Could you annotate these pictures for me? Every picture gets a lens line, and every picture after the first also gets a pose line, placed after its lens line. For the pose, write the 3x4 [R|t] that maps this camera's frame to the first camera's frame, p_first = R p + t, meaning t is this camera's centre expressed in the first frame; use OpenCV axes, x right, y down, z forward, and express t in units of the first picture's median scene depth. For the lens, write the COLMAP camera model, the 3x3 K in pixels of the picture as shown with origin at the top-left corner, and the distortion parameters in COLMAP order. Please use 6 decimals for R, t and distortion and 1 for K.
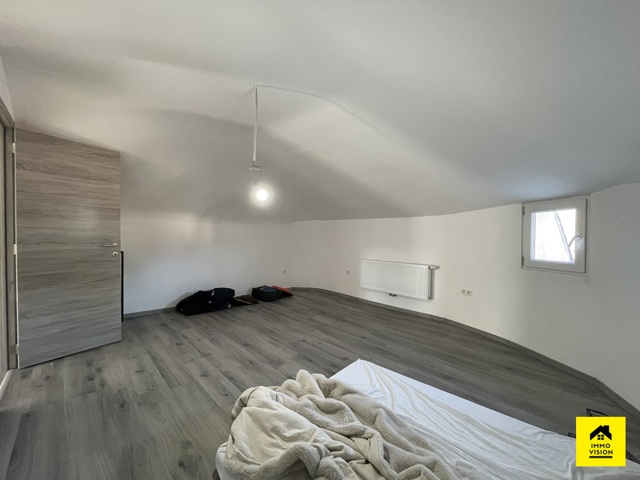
lens RADIAL K [[259.6, 0, 320.0], [0, 259.6, 240.0], [0, 0, 1]] dist [-0.001899, -0.000082]
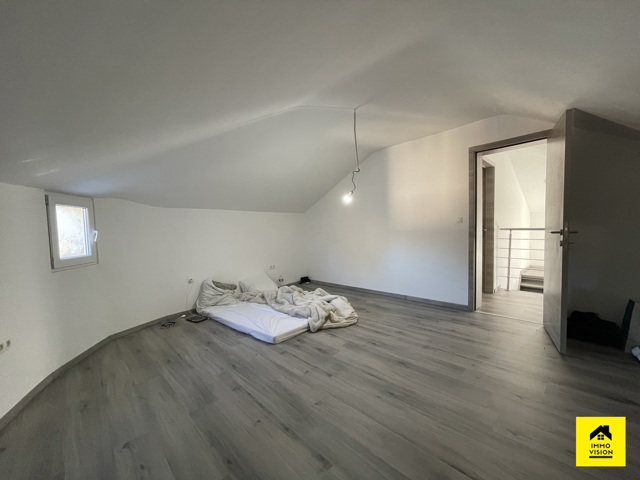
lens RADIAL K [[259.6, 0, 320.0], [0, 259.6, 240.0], [0, 0, 1]] dist [-0.001899, -0.000082]
pose [[-0.999726, 0.022041, 0.007872, -0.052716], [0.022468, 0.998001, 0.059077, -0.018856], [-0.006554, 0.059238, -0.998222, 1.778434]]
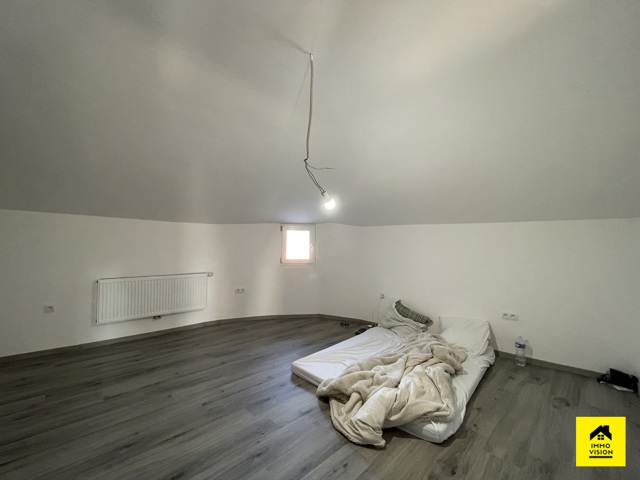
lens RADIAL K [[259.6, 0, 320.0], [0, 259.6, 240.0], [0, 0, 1]] dist [-0.001899, -0.000082]
pose [[0.018677, 0.005692, 0.999809, -0.770225], [-0.001448, 0.999983, -0.005666, -0.033049], [-0.999825, -0.001342, 0.018685, 0.732646]]
